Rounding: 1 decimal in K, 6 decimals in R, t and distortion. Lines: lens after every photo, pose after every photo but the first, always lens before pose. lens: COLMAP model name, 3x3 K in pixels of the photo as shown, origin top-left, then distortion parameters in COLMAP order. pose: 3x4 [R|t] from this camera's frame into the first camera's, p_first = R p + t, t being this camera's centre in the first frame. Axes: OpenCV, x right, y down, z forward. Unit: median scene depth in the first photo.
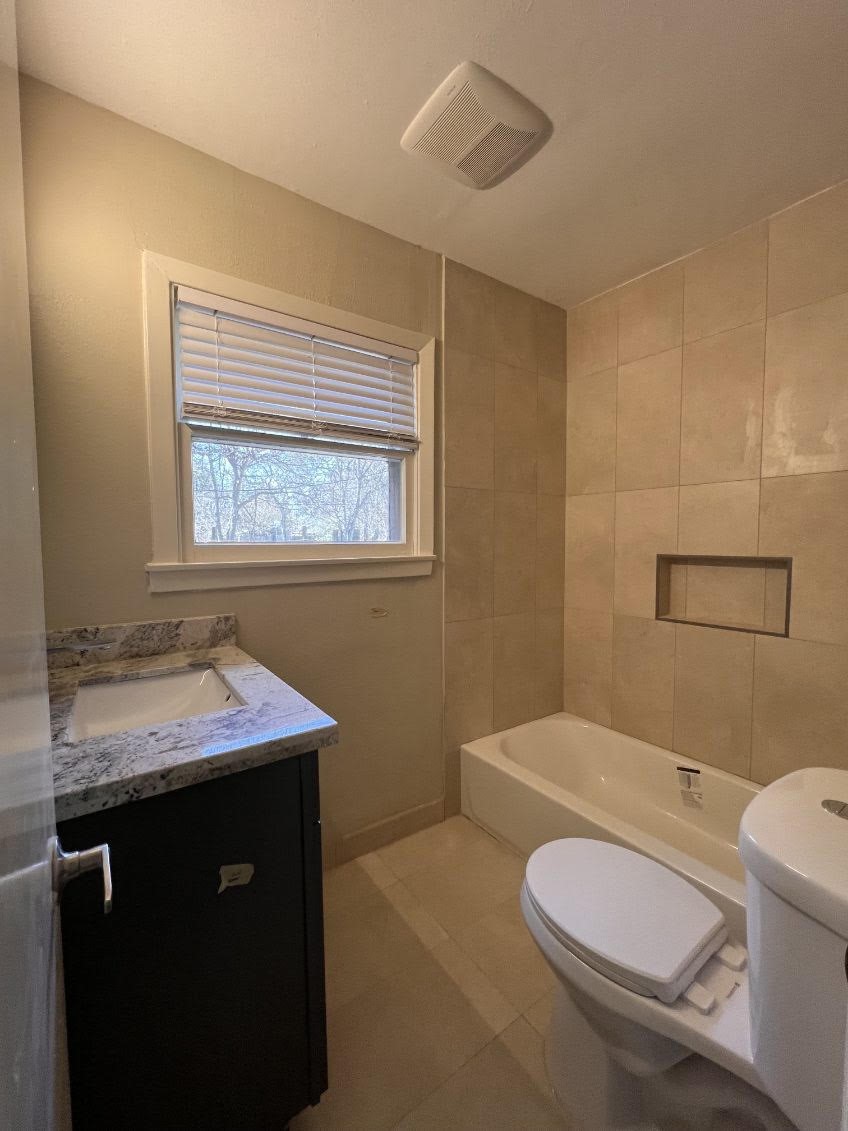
lens RADIAL K [[463.5, 0, 421.1], [0, 463.5, 558.7], [0, 0, 1]] dist [-0.001165, -0.000552]
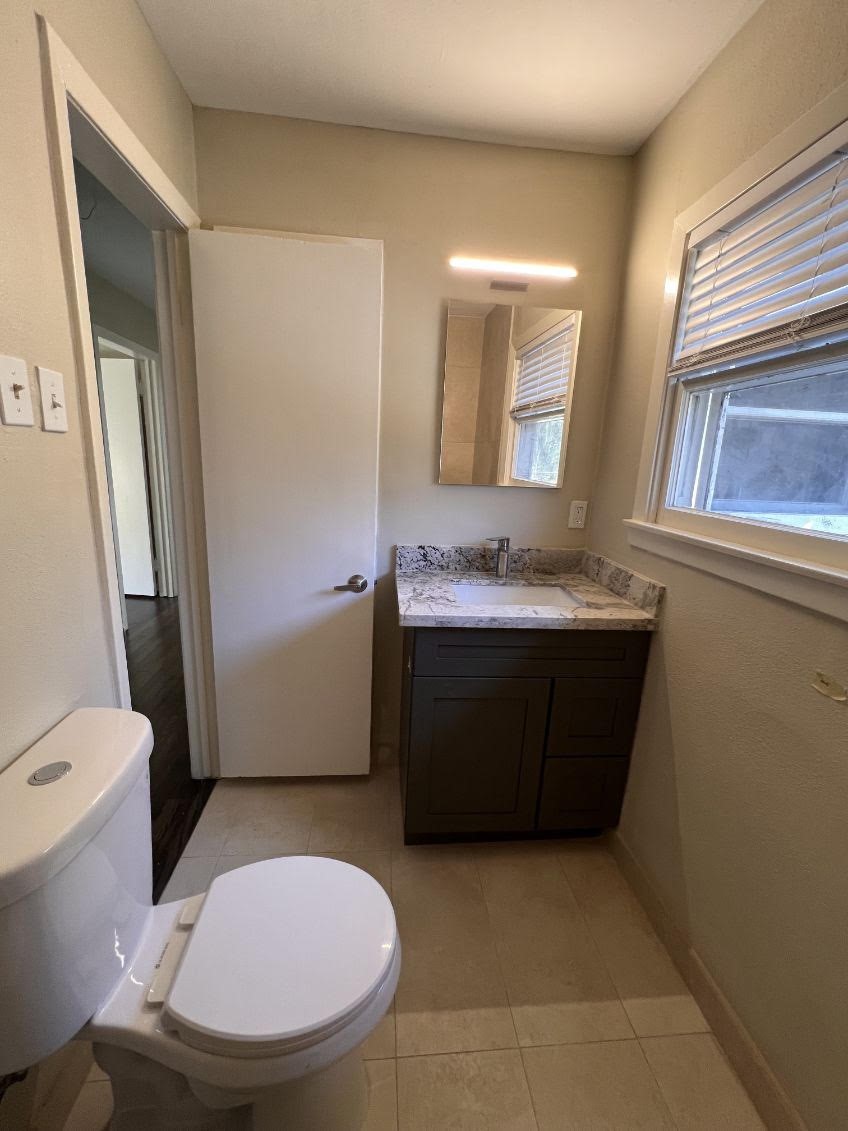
lens RADIAL K [[463.5, 0, 424.8], [0, 463.5, 566.5], [0, 0, 1]] dist [-0.001165, -0.000552]
pose [[-0.500317, 0.180541, -0.846811, 0.655591], [-0.081343, 0.963893, 0.253563, -0.122547], [0.862013, 0.195744, -0.467566, 1.089374]]
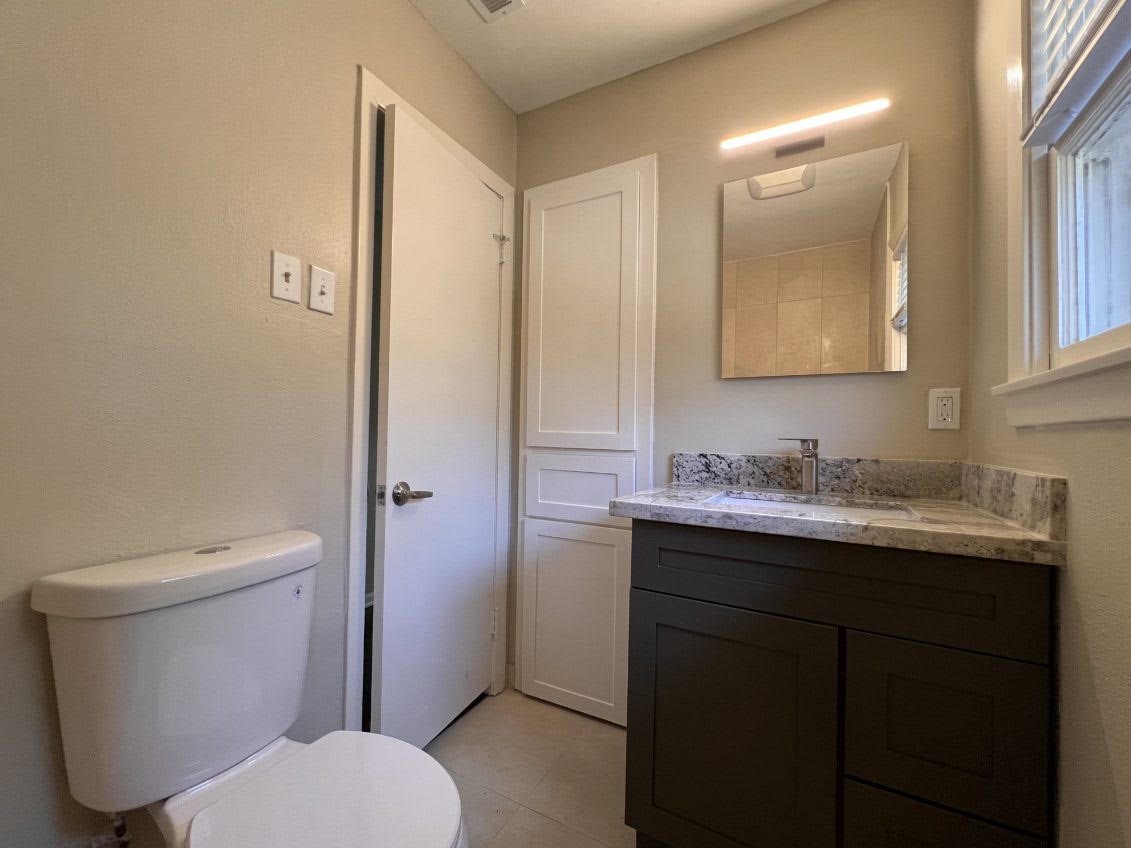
lens RADIAL K [[463.5, 0, 566.7], [0, 463.5, 427.1], [0, 0, 1]] dist [-0.001165, -0.000552]
pose [[-0.897498, -0.016803, -0.440699, 0.308892], [-0.032442, 0.999082, 0.027976, 0.073931], [0.439824, 0.039405, -0.897219, 1.298298]]
